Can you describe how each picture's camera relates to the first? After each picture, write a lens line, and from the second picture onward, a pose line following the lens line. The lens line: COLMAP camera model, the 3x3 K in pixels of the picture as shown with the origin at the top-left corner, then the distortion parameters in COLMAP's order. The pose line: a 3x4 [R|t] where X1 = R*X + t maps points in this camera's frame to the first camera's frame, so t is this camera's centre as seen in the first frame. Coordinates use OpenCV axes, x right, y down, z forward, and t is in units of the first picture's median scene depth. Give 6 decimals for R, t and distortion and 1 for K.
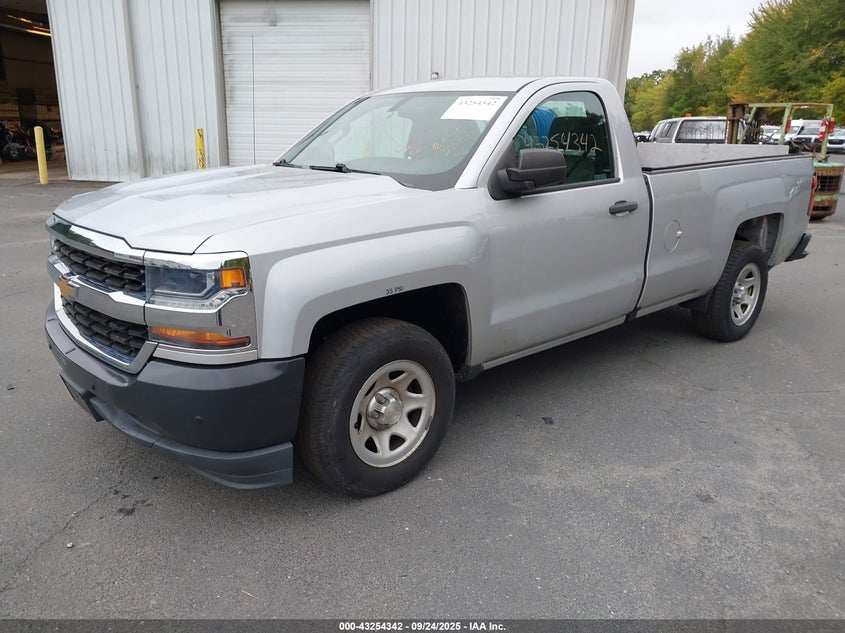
lens RADIAL K [[664.8, 0, 421.8], [0, 664.8, 316.0], [0, 0, 1]] dist [0.010048, 0.004084]
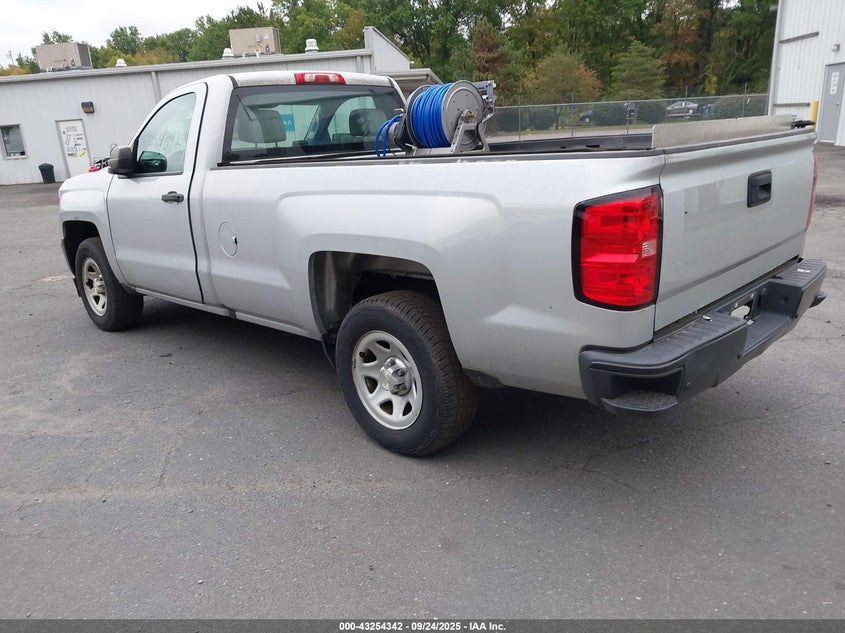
lens RADIAL K [[664.8, 0, 421.8], [0, 664.8, 317.6], [0, 0, 1]] dist [0.010048, 0.004084]
pose [[0.072911, 0.245733, -0.966592, 1.491630], [-0.229872, 0.947217, 0.223468, -0.323542], [0.970486, 0.205899, 0.125549, 1.329813]]
